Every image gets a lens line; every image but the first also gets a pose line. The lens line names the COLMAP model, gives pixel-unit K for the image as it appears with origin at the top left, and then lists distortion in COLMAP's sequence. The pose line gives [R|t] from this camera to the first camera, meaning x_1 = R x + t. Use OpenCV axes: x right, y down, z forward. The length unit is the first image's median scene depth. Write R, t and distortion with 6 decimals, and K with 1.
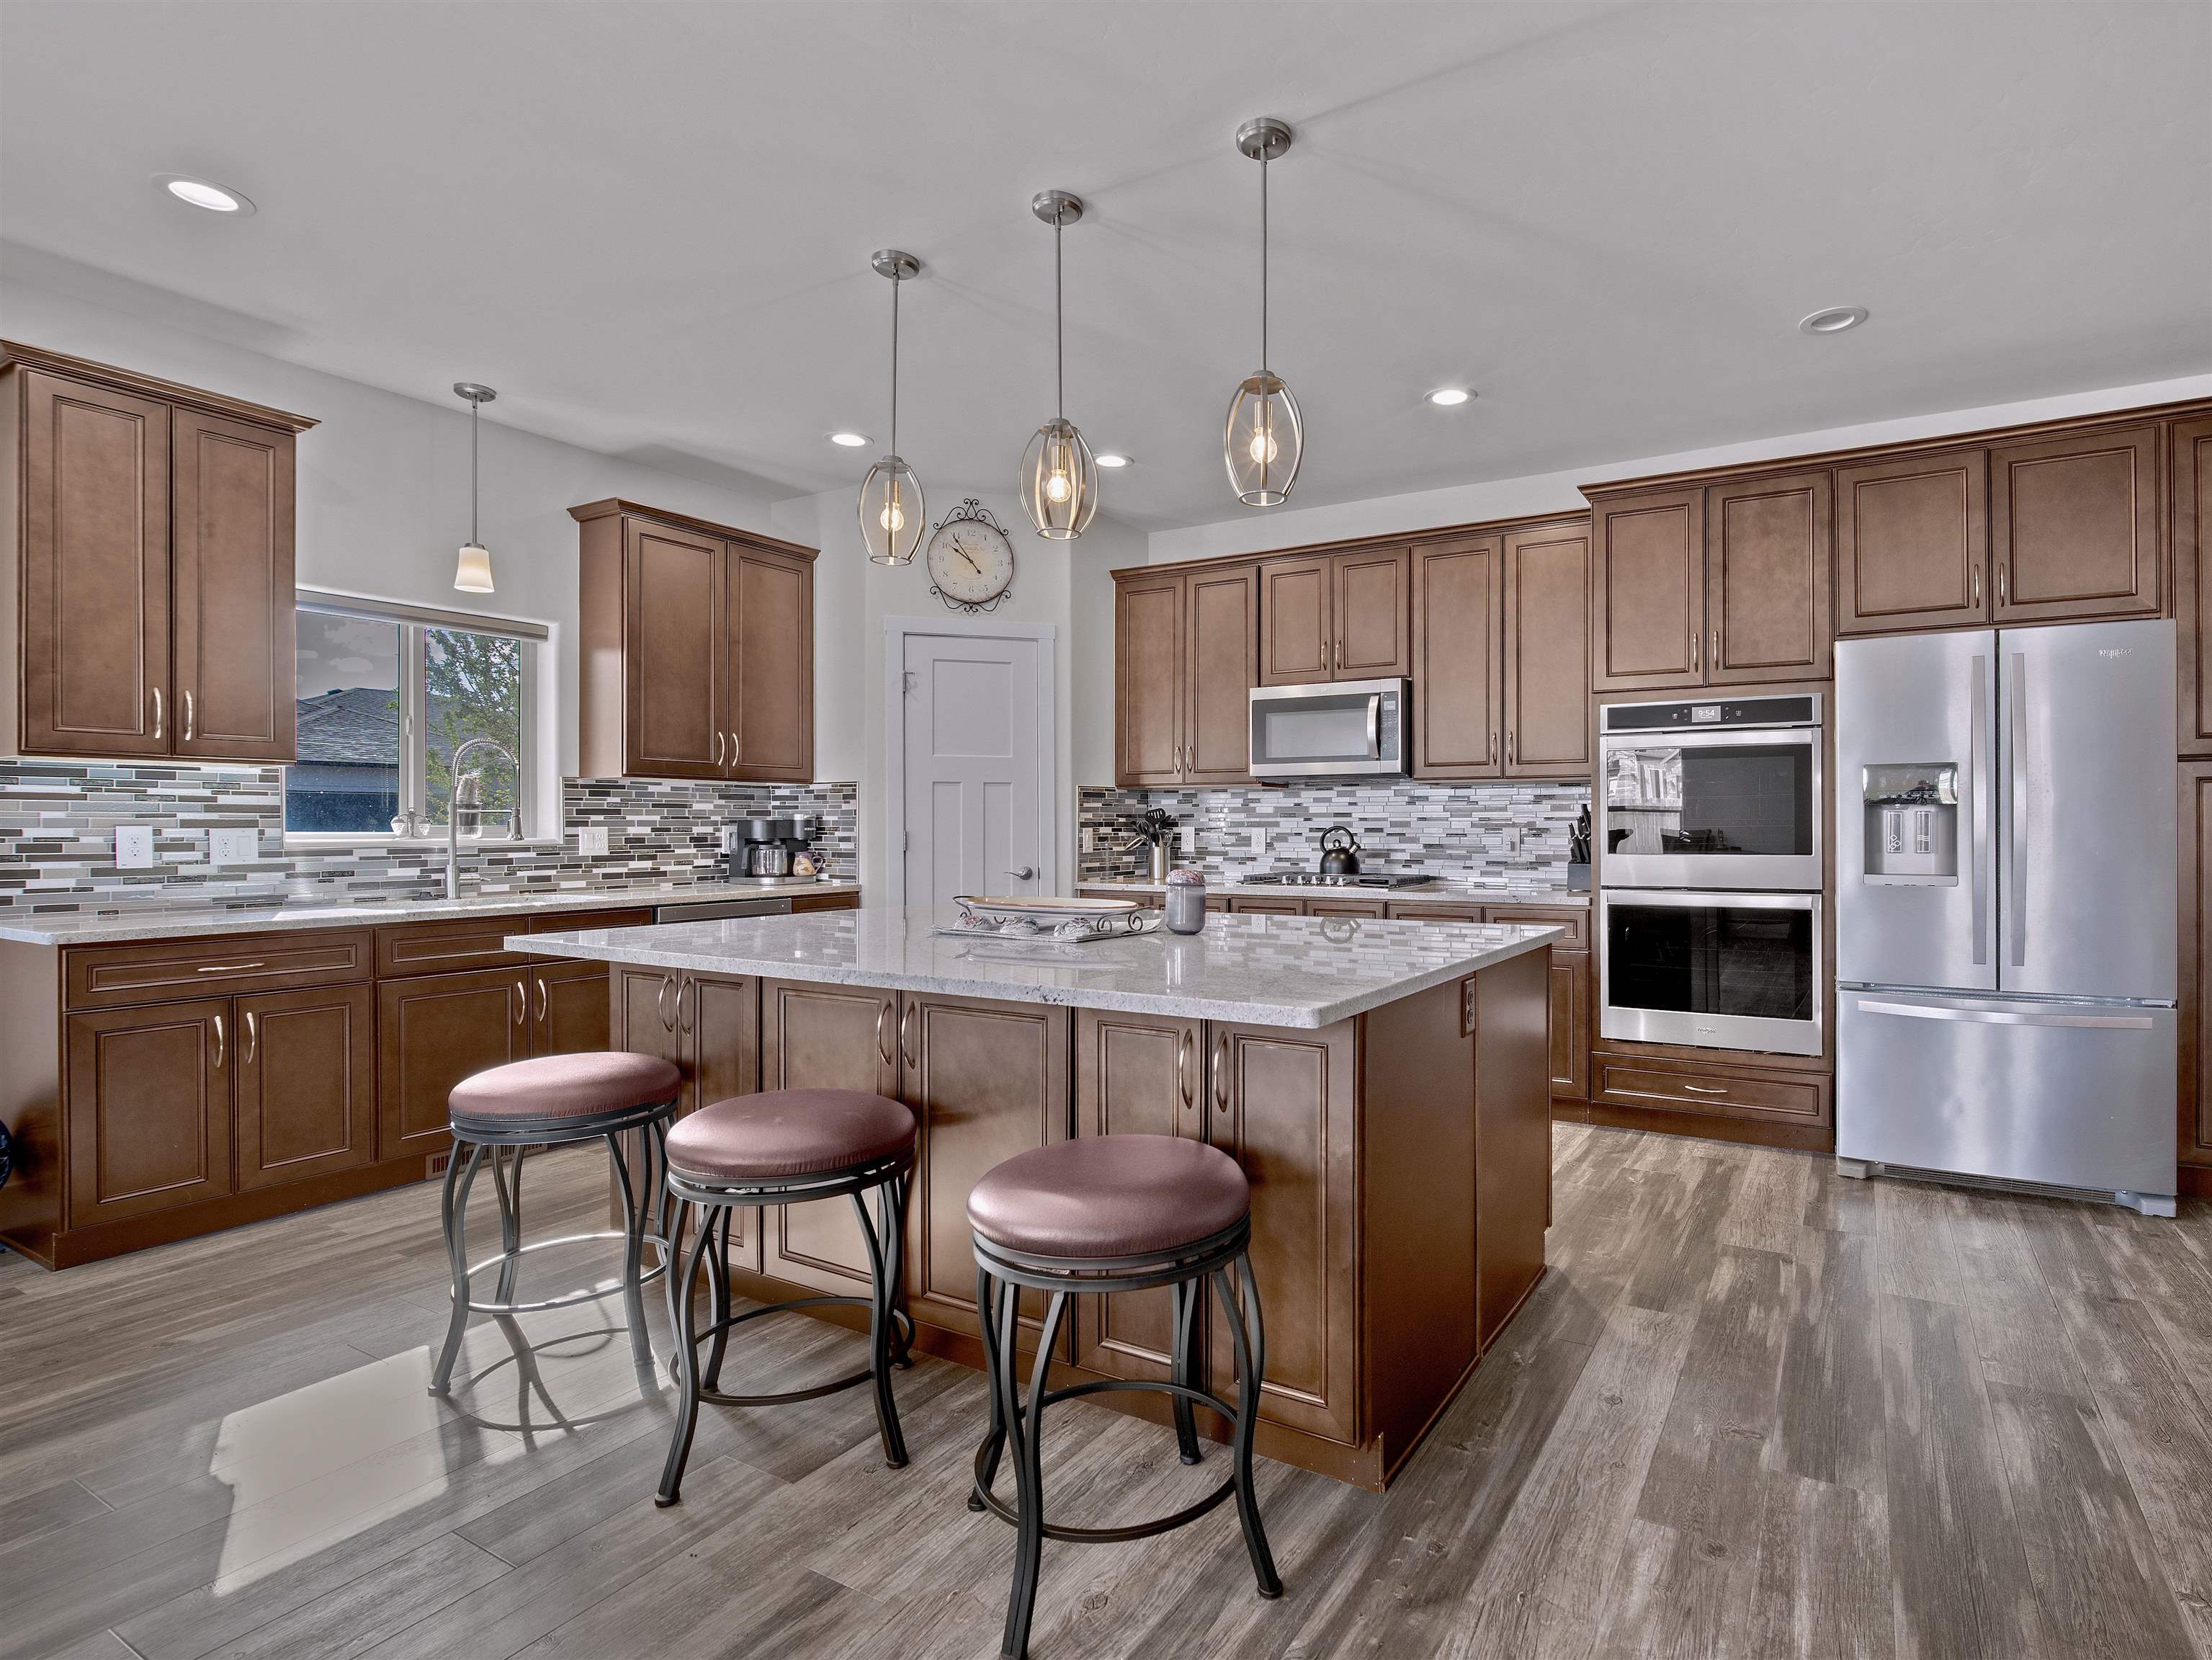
lens RADIAL K [[1112.6, 0, 1264.0], [0, 1112.6, 830.6], [0, 0, 1]] dist [-0.004558, 0.000576]
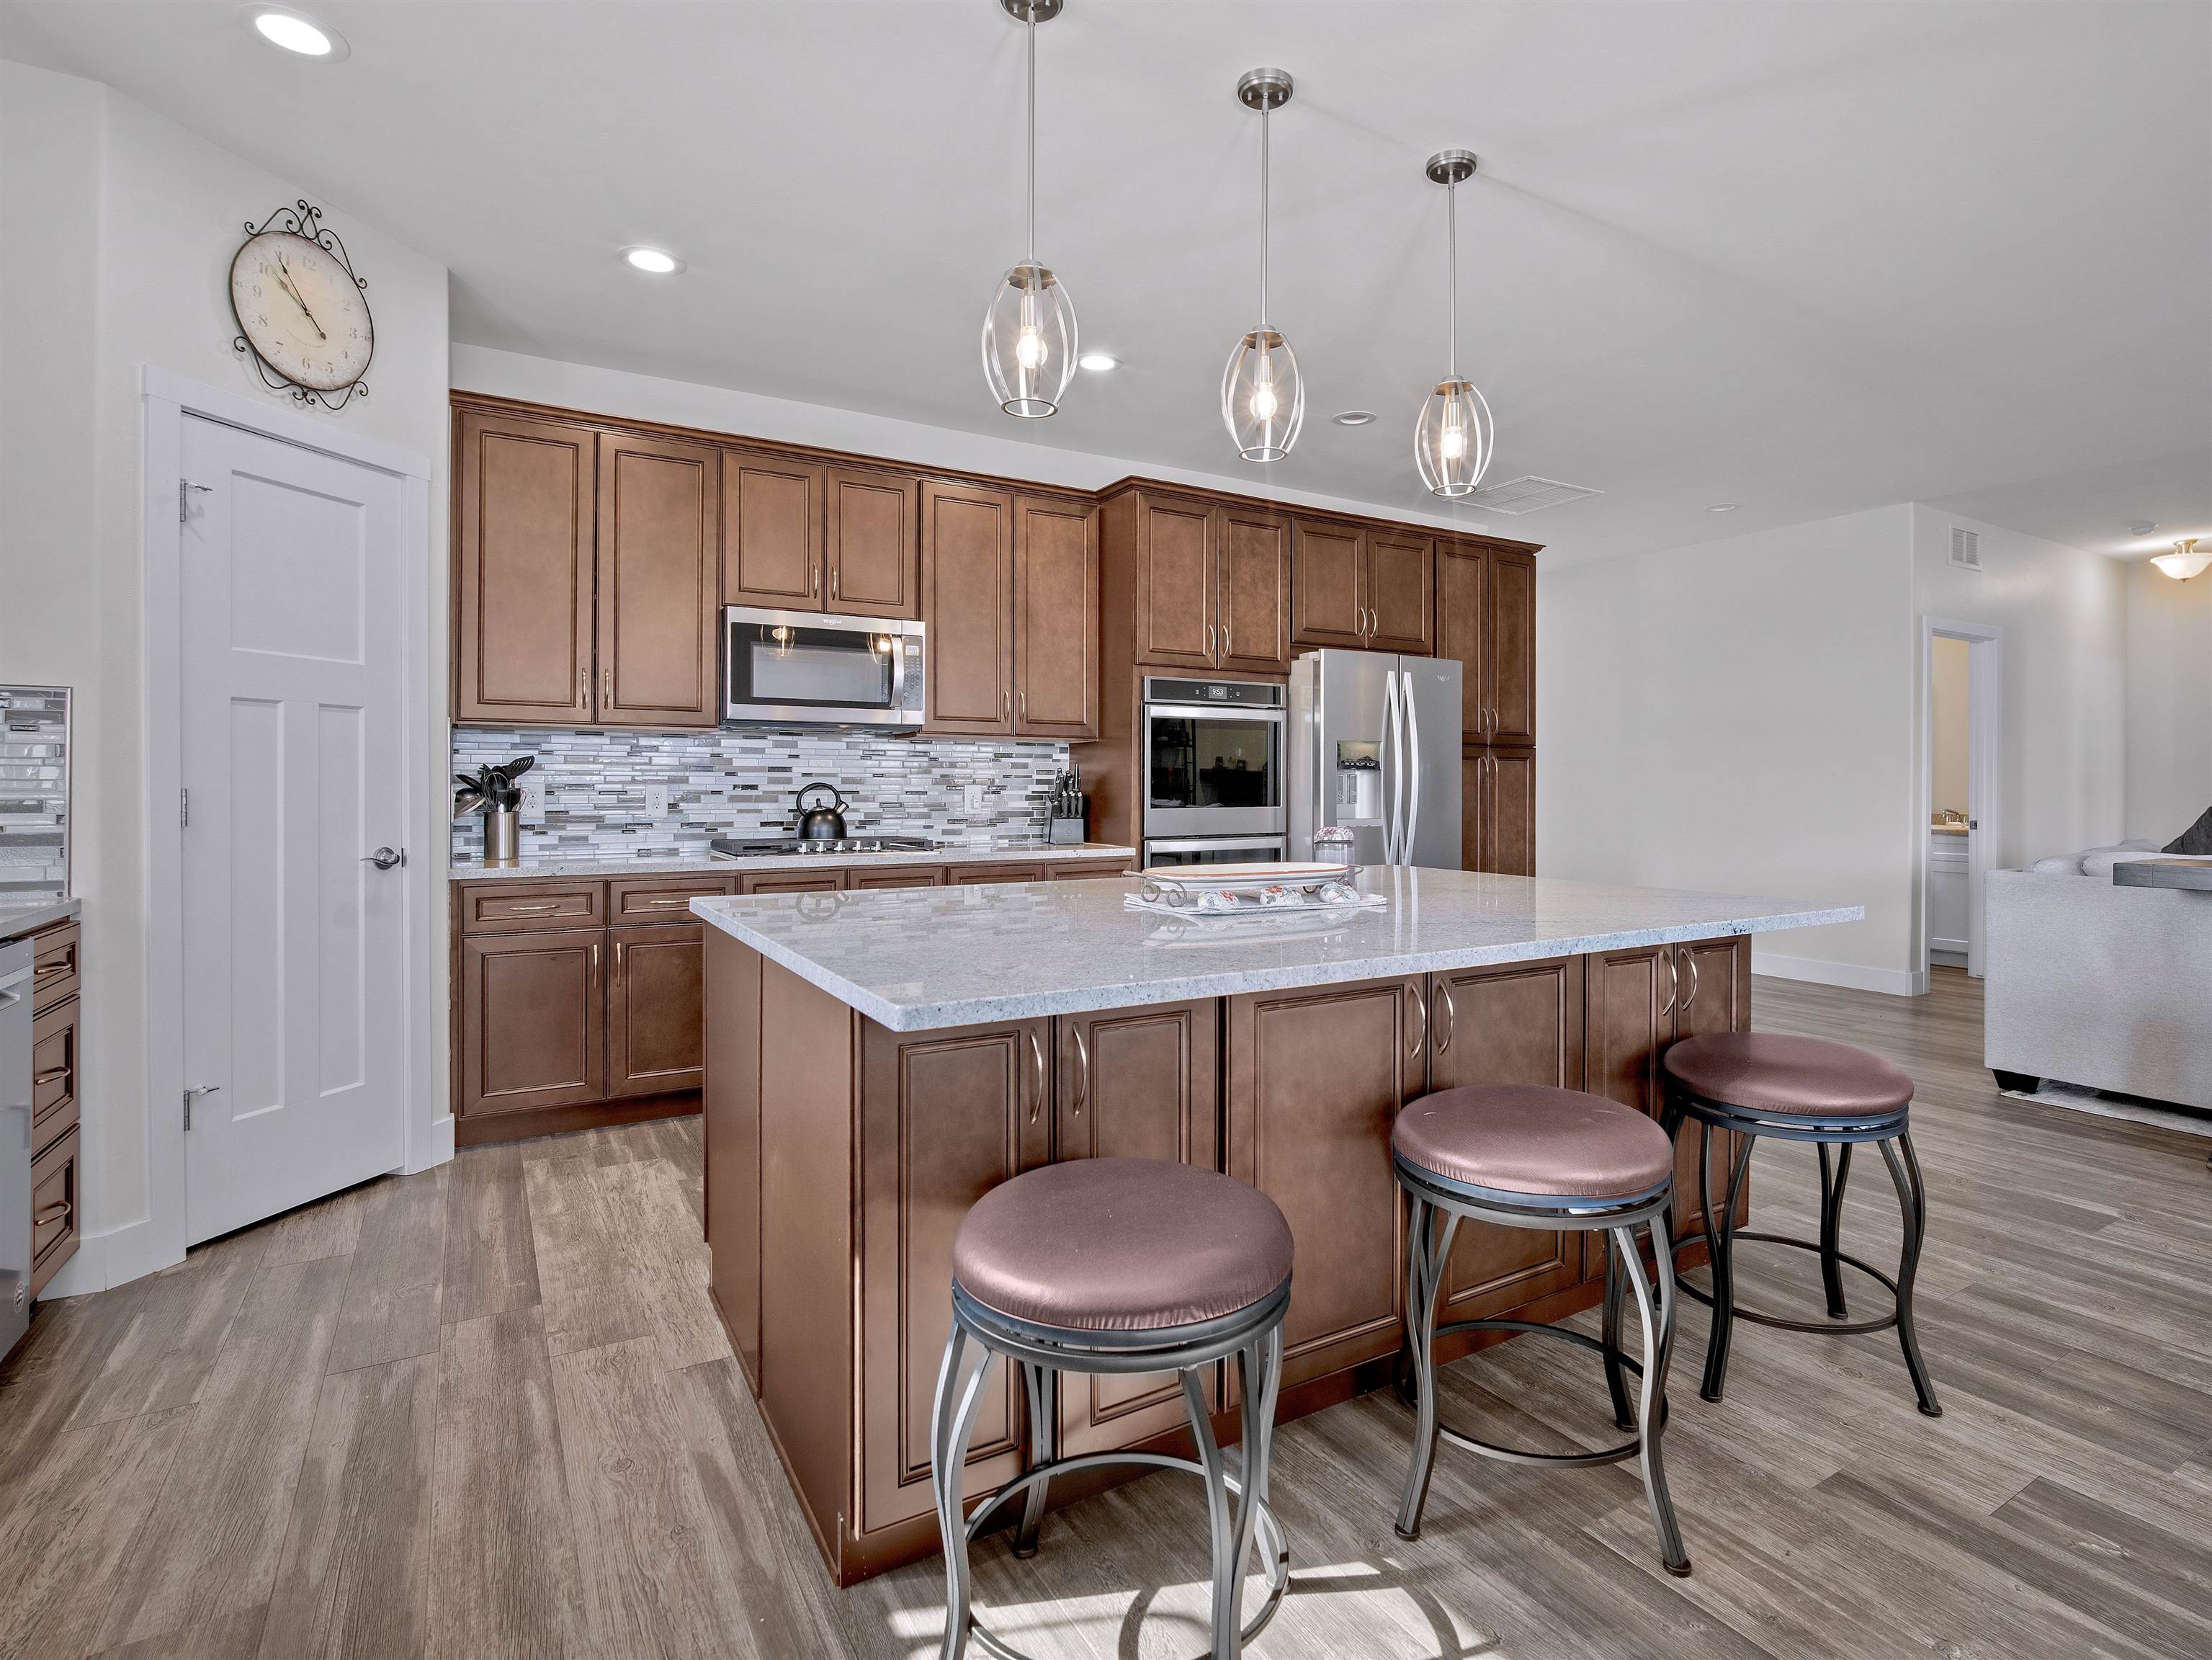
lens RADIAL K [[1128.8, 0, 1169.0], [0, 1128.8, 779.4], [0, 0, 1]] dist [-0.001212, 0.000711]
pose [[0.494071, 0.005725, 0.869402, -0.610215], [0.000953, 0.999974, -0.007127, -0.000075], [-0.869421, 0.004350, 0.494053, 0.375964]]
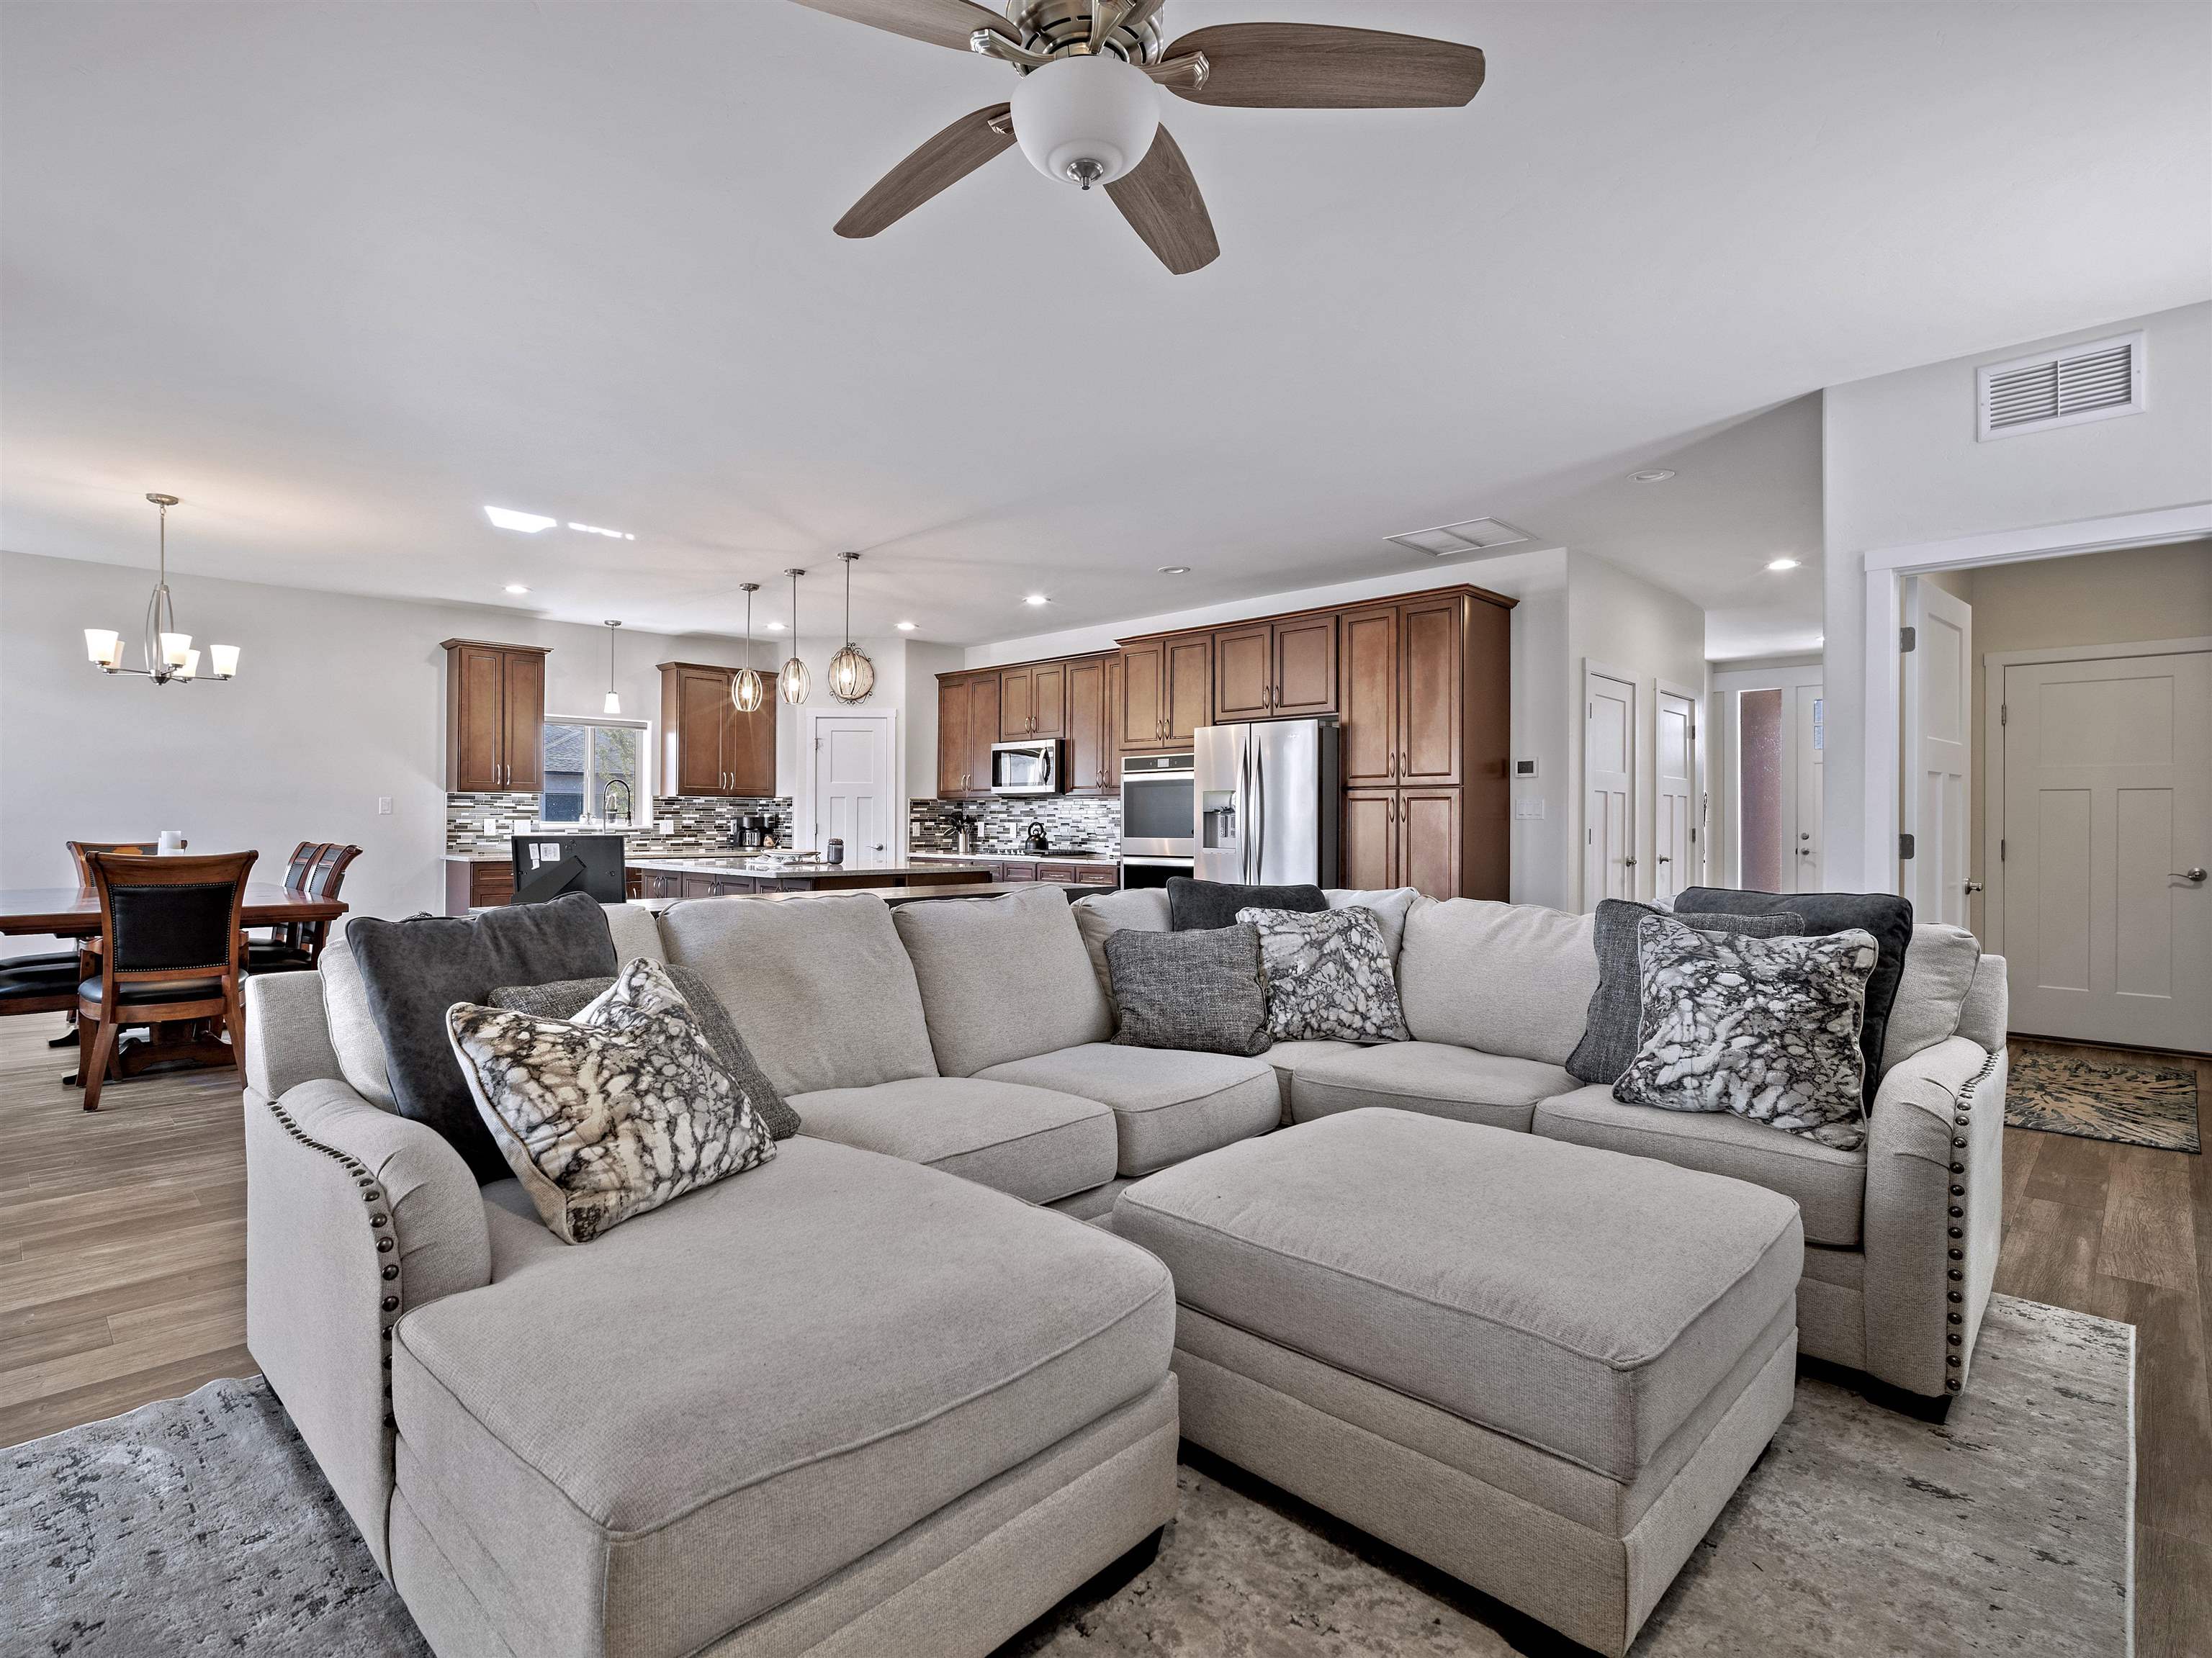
lens RADIAL K [[1088.0, 0, 1060.6], [0, 1088.0, 820.1], [0, 0, 1]] dist [-0.028146, -0.000325]
pose [[0.957875, 0.005336, -0.287136, 0.655993], [-0.007224, 0.999959, -0.005514, 0.002392], [0.287095, 0.007356, 0.957874, -0.692459]]
